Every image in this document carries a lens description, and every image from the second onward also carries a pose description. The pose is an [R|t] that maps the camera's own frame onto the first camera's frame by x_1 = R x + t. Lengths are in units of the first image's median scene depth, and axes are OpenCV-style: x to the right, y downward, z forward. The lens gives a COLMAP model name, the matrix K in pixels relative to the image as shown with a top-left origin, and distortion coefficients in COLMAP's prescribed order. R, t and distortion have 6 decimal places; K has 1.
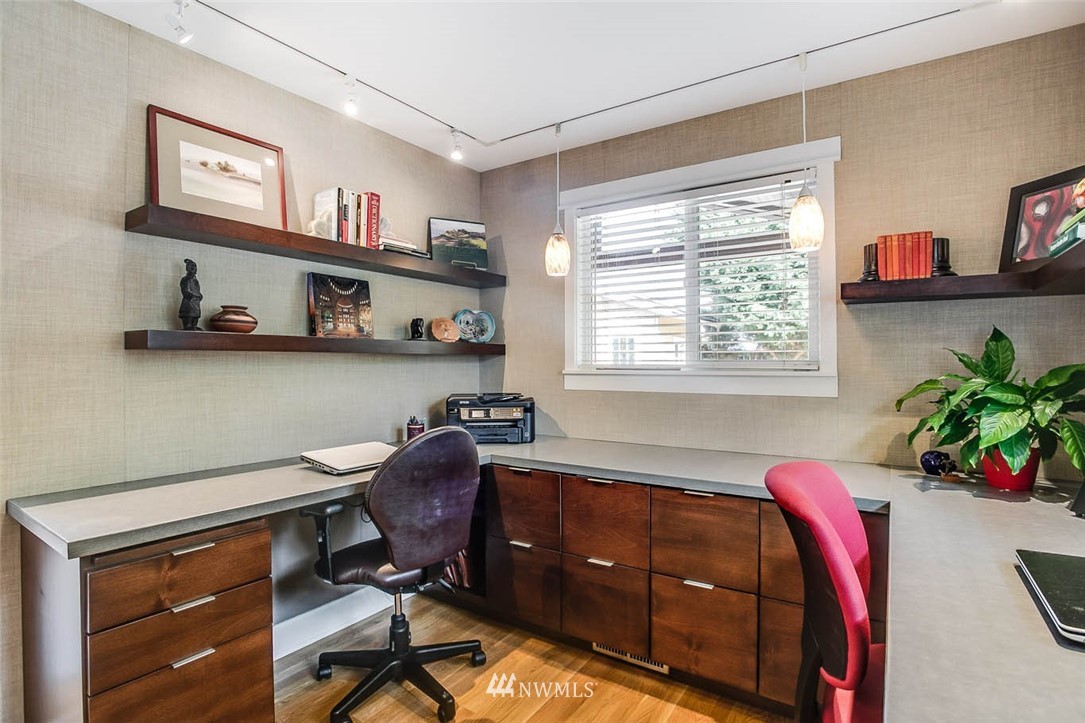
lens RADIAL K [[535.0, 0, 539.6], [0, 535.0, 364.0], [0, 0, 1]] dist [-0.077464, 0.031255]
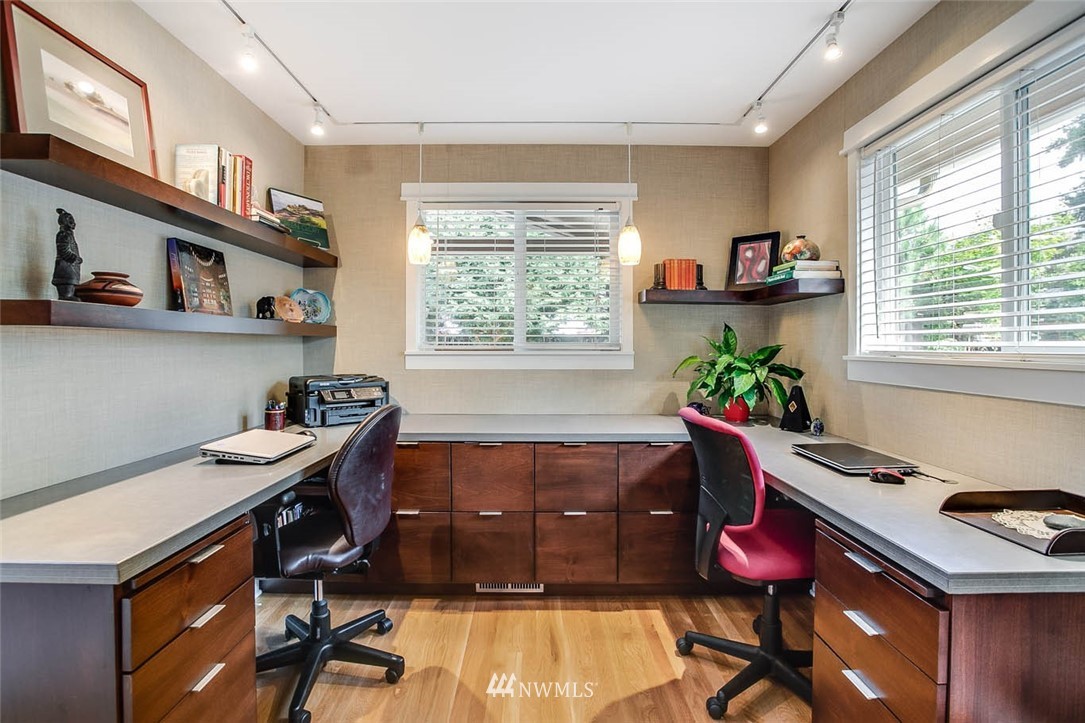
lens RADIAL K [[524.6, 0, 545.5], [0, 524.6, 354.4], [0, 0, 1]] dist [-0.059470, 0.021849]
pose [[0.824045, -0.007866, 0.566470, -0.442450], [-0.001053, 0.999881, 0.015415, 0.001644], [-0.566523, -0.013299, 0.823938, -0.026740]]
